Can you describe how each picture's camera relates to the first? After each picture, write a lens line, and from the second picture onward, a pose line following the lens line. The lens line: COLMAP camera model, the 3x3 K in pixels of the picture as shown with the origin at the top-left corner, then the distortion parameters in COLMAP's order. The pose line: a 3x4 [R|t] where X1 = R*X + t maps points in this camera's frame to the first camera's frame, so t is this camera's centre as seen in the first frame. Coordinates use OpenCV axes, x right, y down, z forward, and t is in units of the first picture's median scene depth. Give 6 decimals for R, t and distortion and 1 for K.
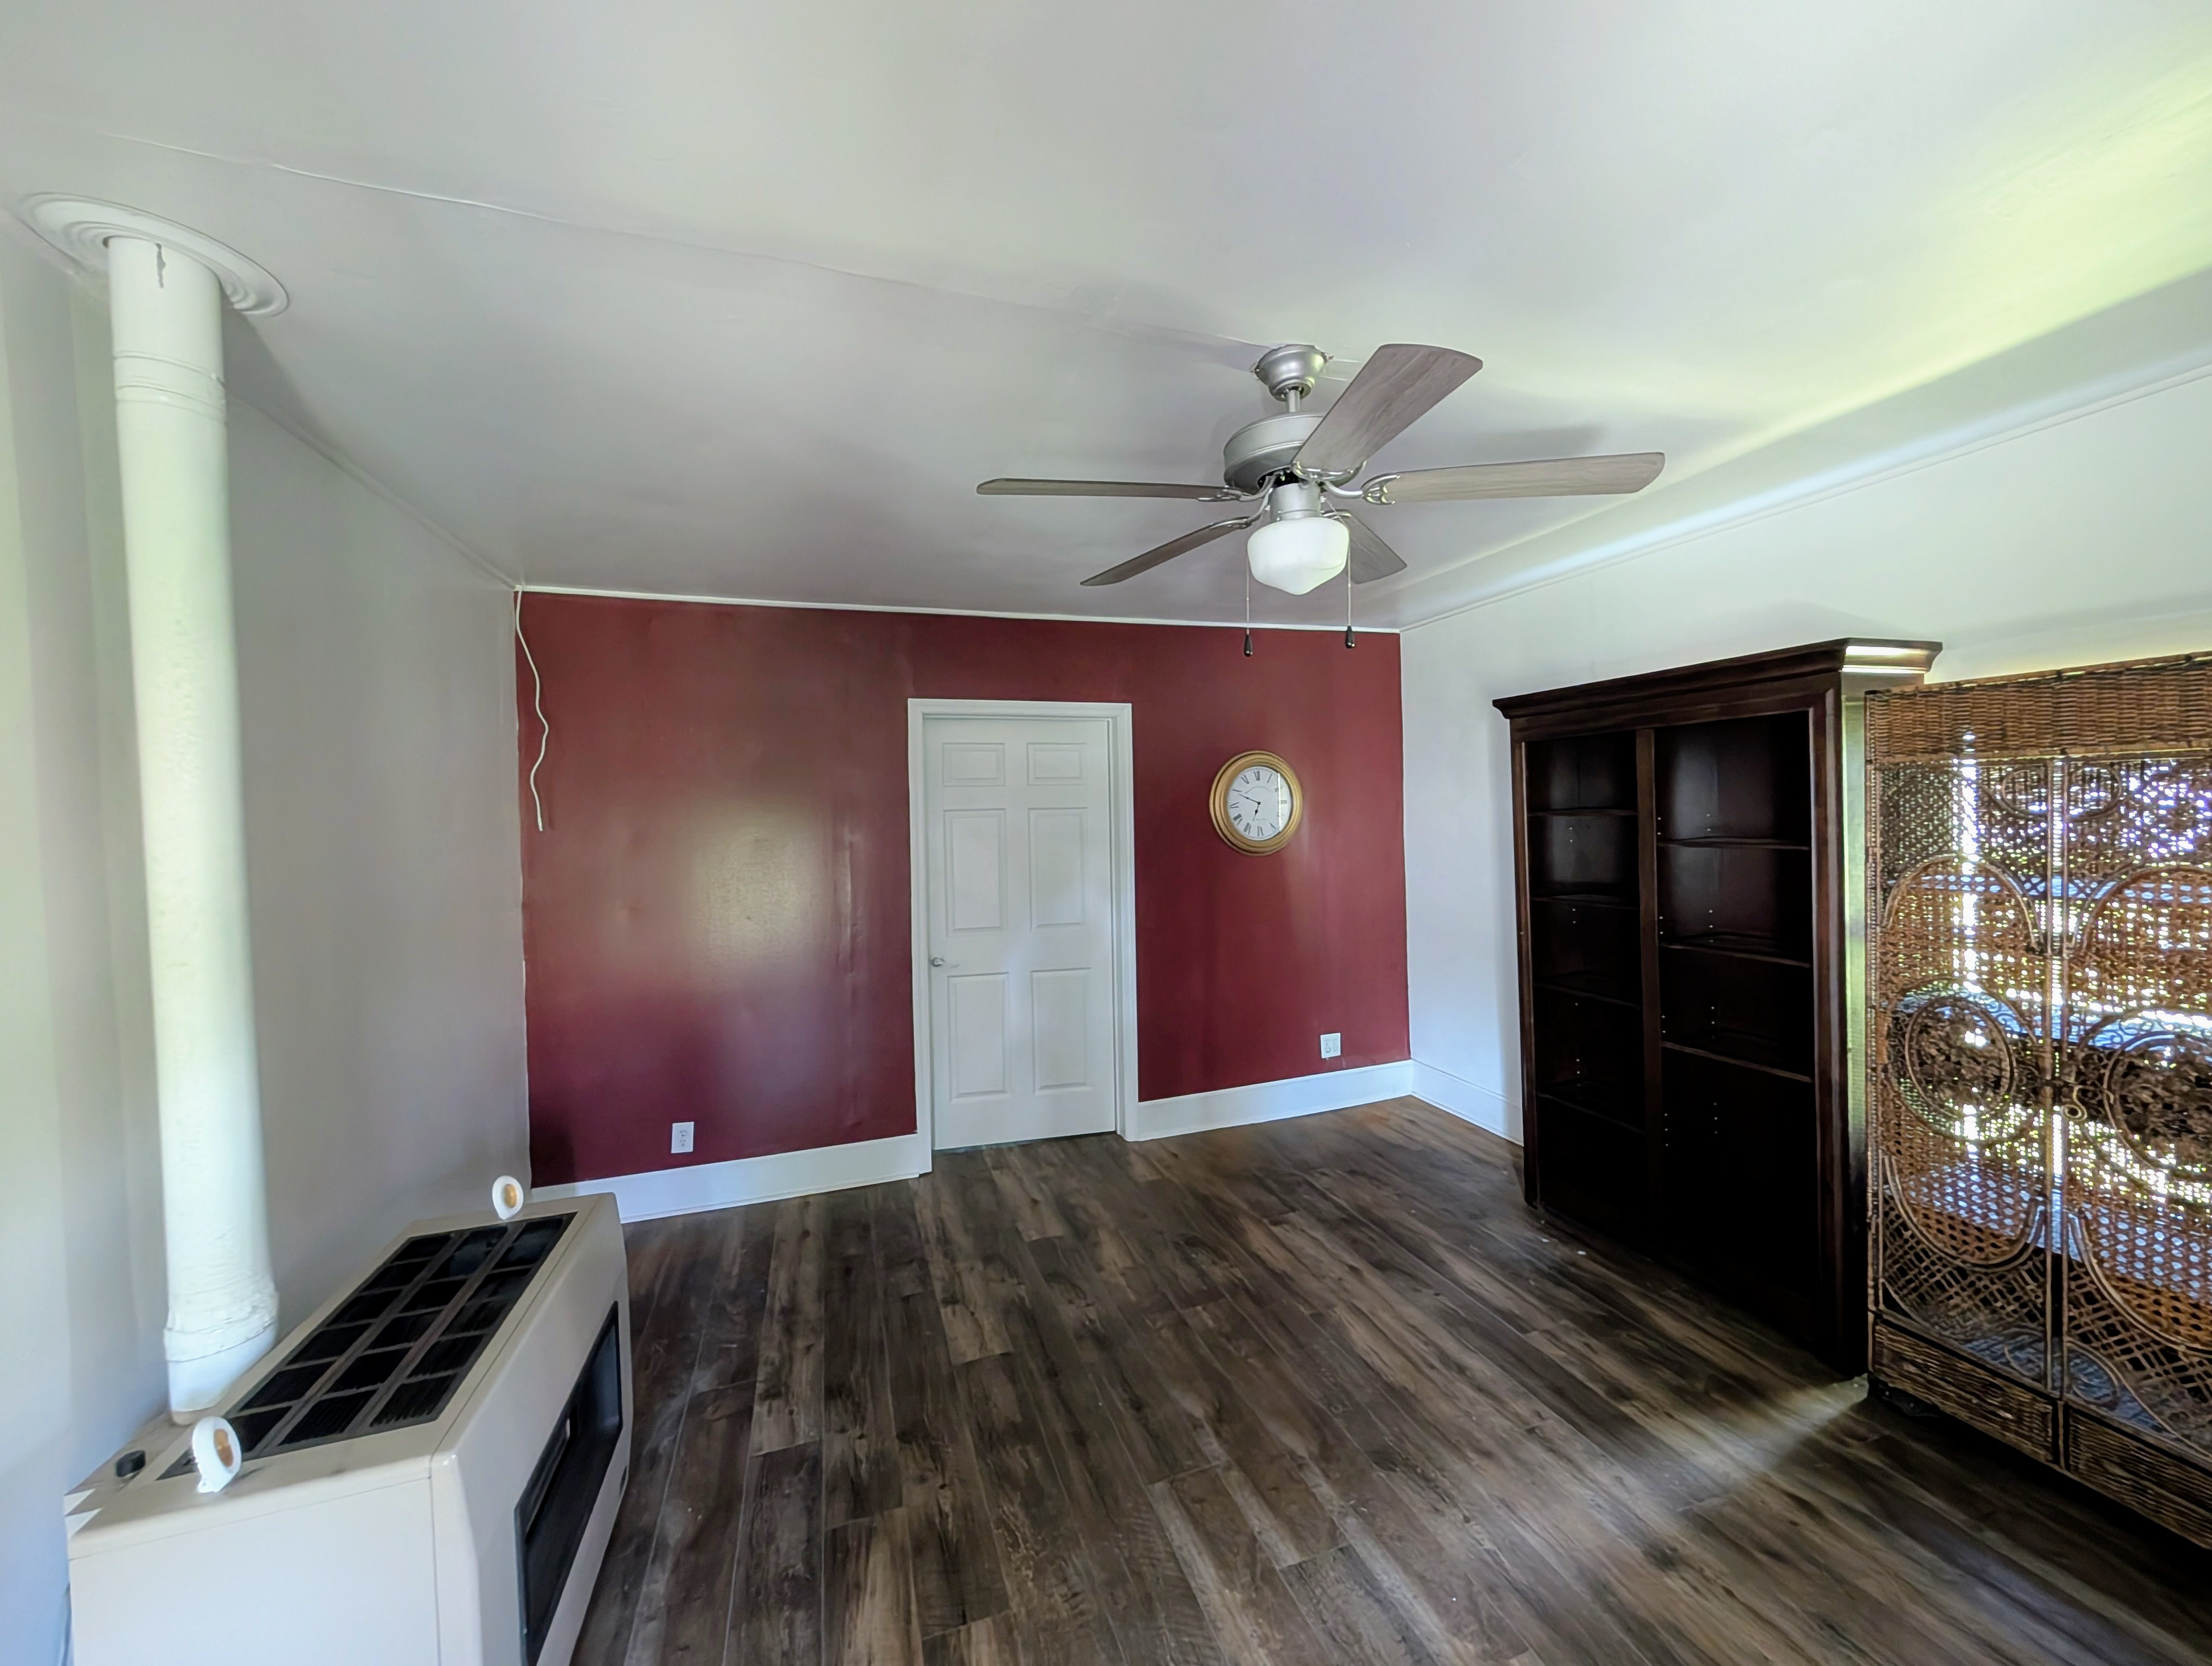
lens RADIAL K [[836.2, 0, 1101.5], [0, 836.2, 831.4], [0, 0, 1]] dist [0.000226, 0.000132]
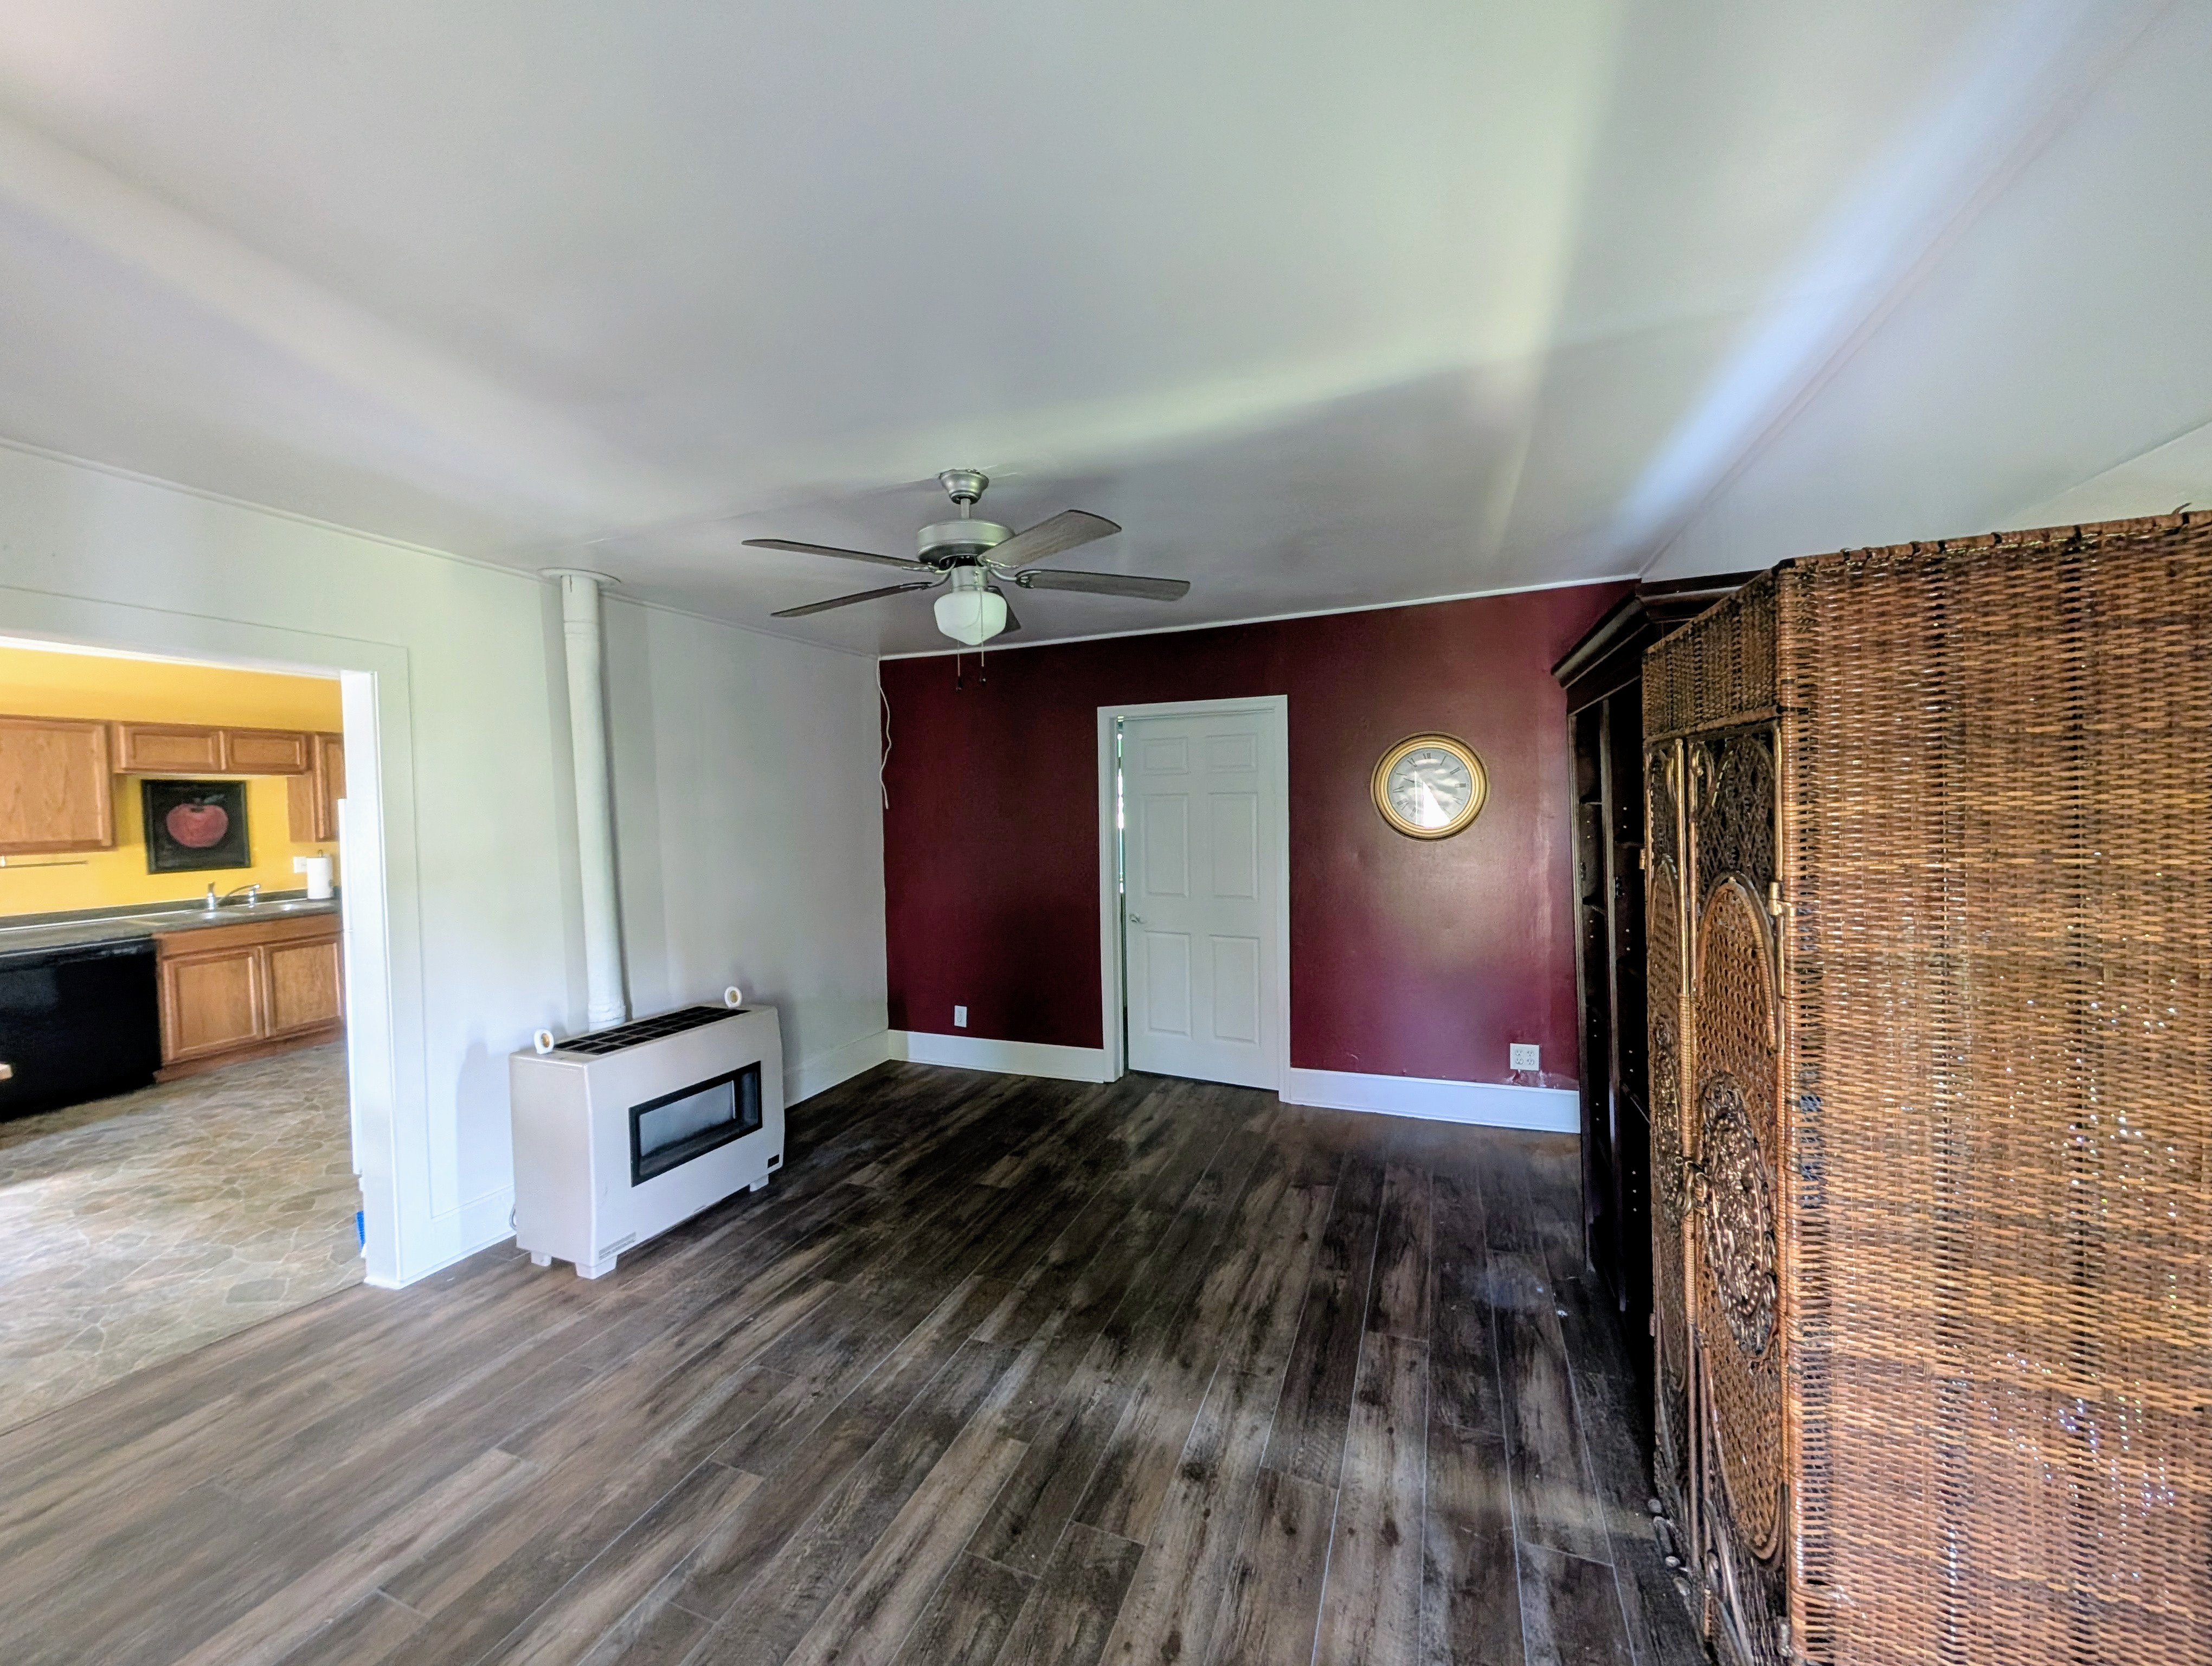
lens RADIAL K [[836.2, 0, 1103.7], [0, 836.2, 830.0], [0, 0, 1]] dist [0.000226, 0.000132]
pose [[0.759280, 0.025788, -0.650253, 0.812044], [-0.008747, 0.999529, 0.029425, -0.013589], [0.650706, -0.016654, 0.759147, 0.054547]]
